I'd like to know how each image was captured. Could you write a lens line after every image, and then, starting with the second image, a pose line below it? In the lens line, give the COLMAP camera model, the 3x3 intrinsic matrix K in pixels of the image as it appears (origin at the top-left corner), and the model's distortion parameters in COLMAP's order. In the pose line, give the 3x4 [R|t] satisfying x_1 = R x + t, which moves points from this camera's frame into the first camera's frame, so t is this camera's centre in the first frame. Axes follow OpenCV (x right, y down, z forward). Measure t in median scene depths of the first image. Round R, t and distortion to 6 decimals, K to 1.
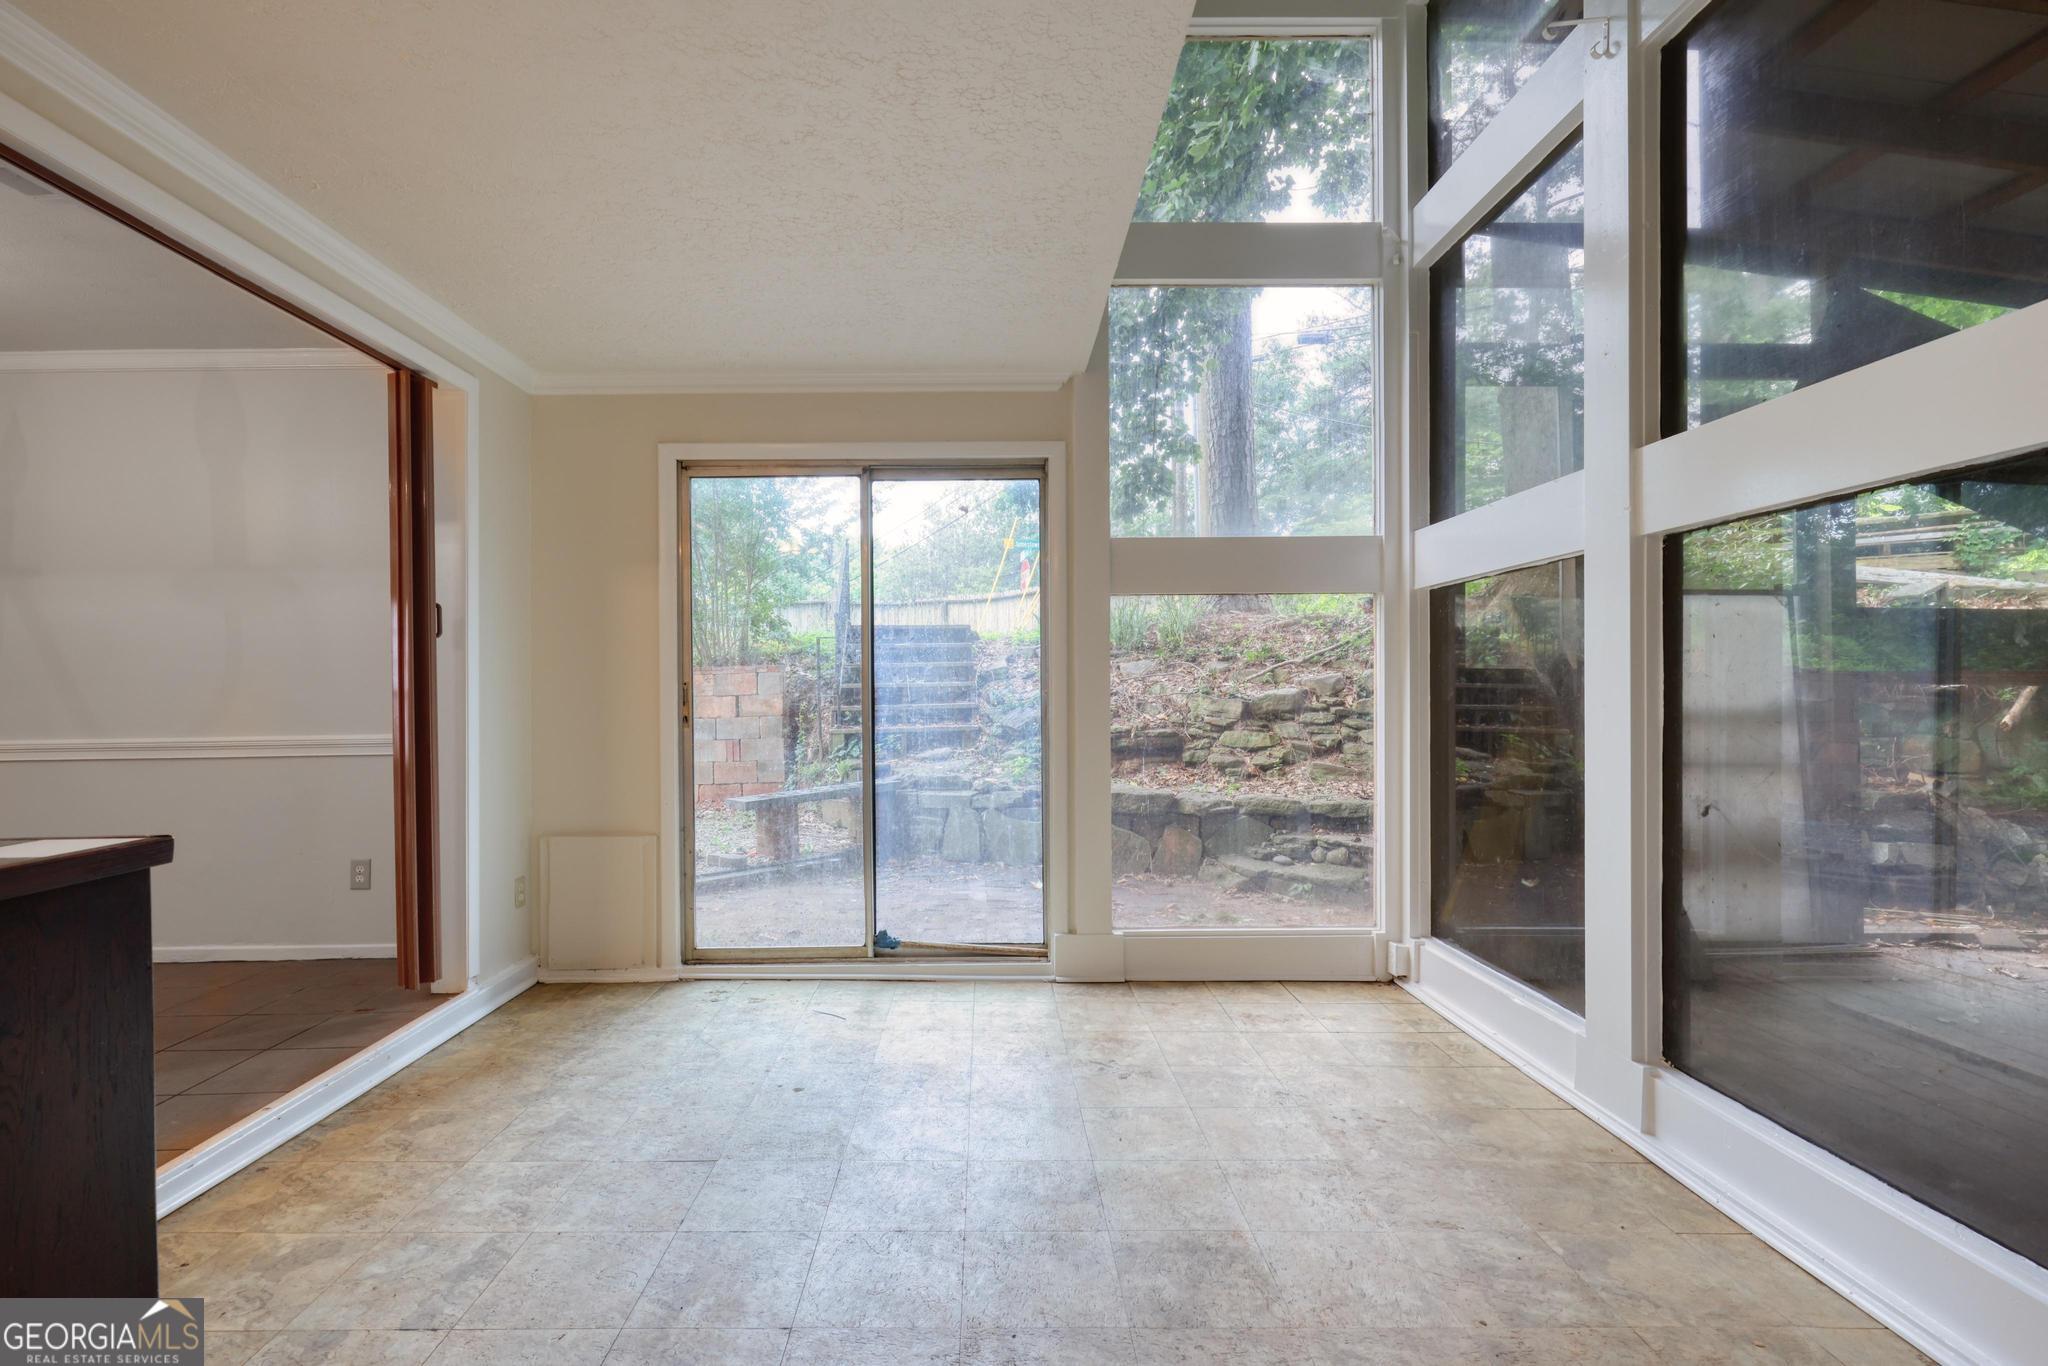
lens RADIAL K [[928.2, 0, 1025.9], [0, 928.2, 686.3], [0, 0, 1]] dist [-0.000124, 0.000242]
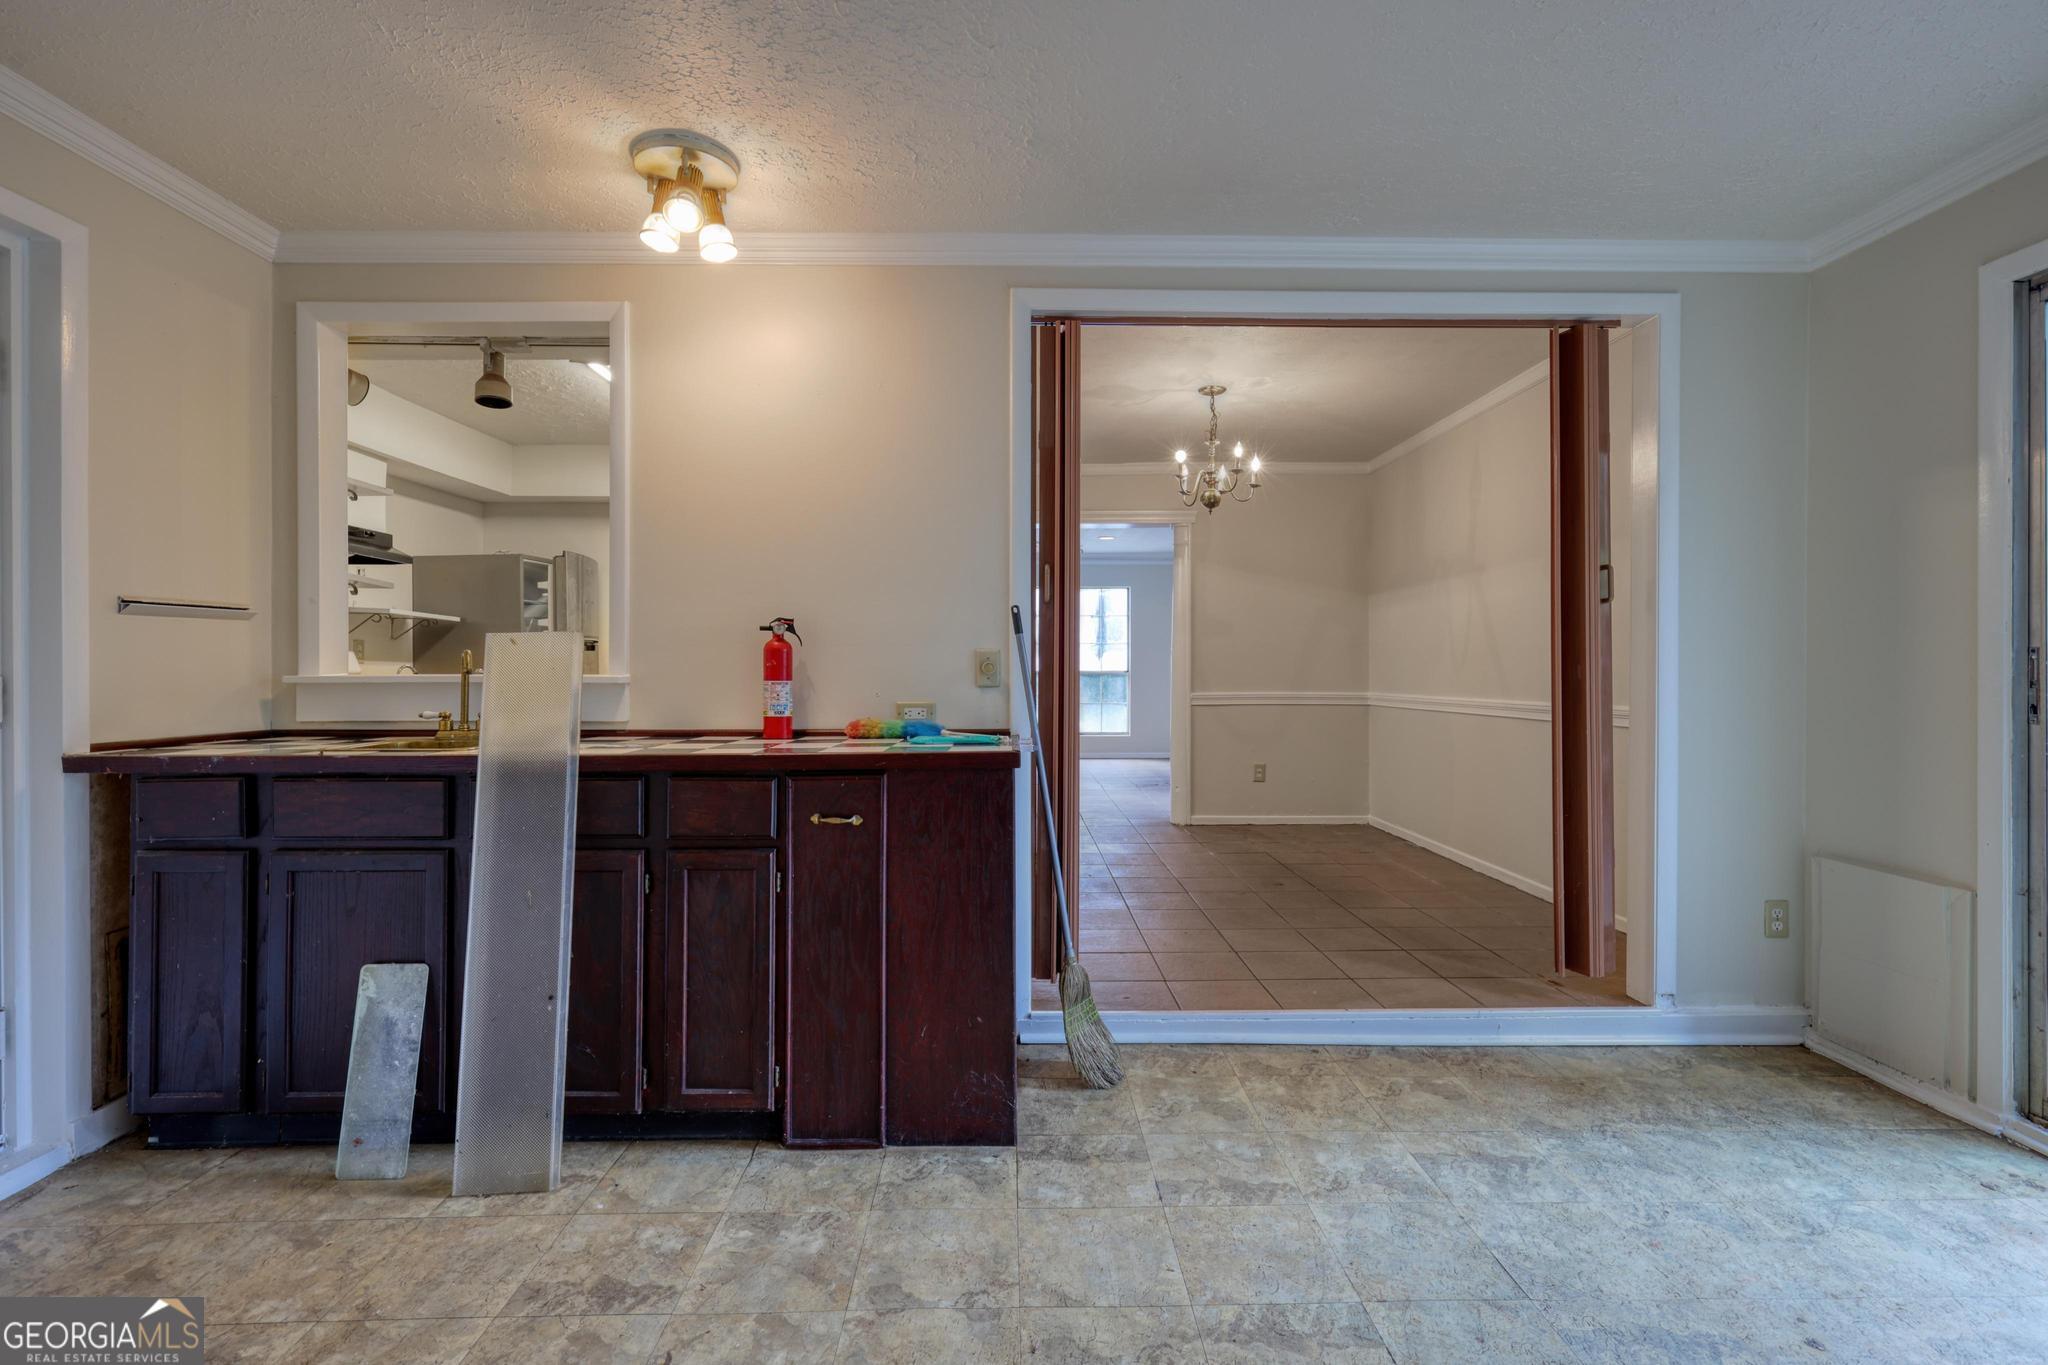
lens RADIAL K [[949.2, 0, 1022.9], [0, 949.2, 669.8], [0, 0, 1]] dist [-0.001543, -0.000321]
pose [[0.003264, 0.010442, -0.999940, 0.302419], [0.000387, 0.999945, 0.010444, 0.003142], [0.999995, -0.000421, 0.003260, 0.438277]]
